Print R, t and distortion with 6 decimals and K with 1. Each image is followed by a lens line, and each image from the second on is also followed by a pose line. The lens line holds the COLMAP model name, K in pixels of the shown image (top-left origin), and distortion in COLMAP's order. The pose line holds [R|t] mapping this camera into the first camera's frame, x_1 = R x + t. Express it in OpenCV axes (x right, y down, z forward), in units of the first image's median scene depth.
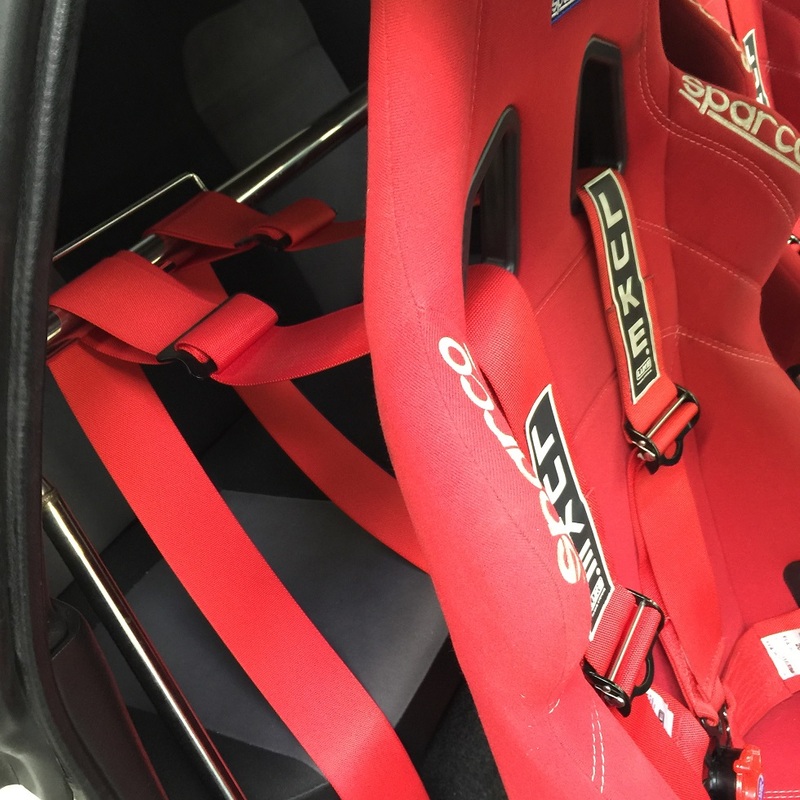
lens RADIAL K [[936.2, 0, 400.0], [0, 936.2, 400.0], [0, 0, 1]] dist [0.016486, 0.030963]
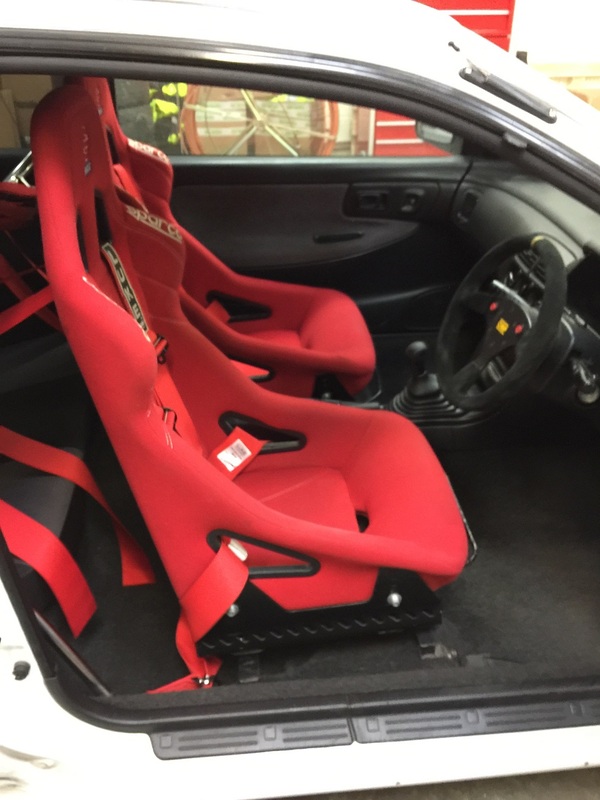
lens RADIAL K [[709.9, 0, 300.0], [0, 709.9, 400.0], [0, 0, 1]] dist [0.078825, 0.000622]
pose [[0.832725, -0.190520, 0.519876, -0.392704], [0.266533, 0.960921, -0.074775, 0.403500], [-0.485313, 0.200831, 0.850963, -0.714237]]
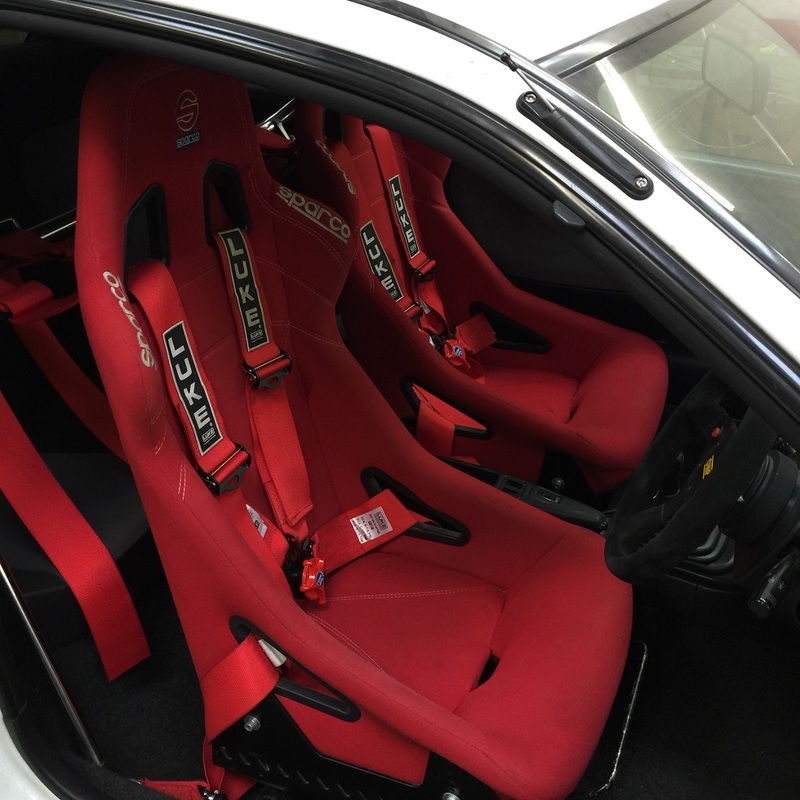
lens RADIAL K [[928.8, 0, 411.4], [0, 928.8, 403.7], [0, 0, 1]] dist [0.074232, 0.024647]
pose [[0.984567, 0.058760, 0.164848, 0.273536], [-0.038132, 0.991346, -0.125616, 0.336552], [-0.170802, 0.117391, 0.978287, -0.891555]]
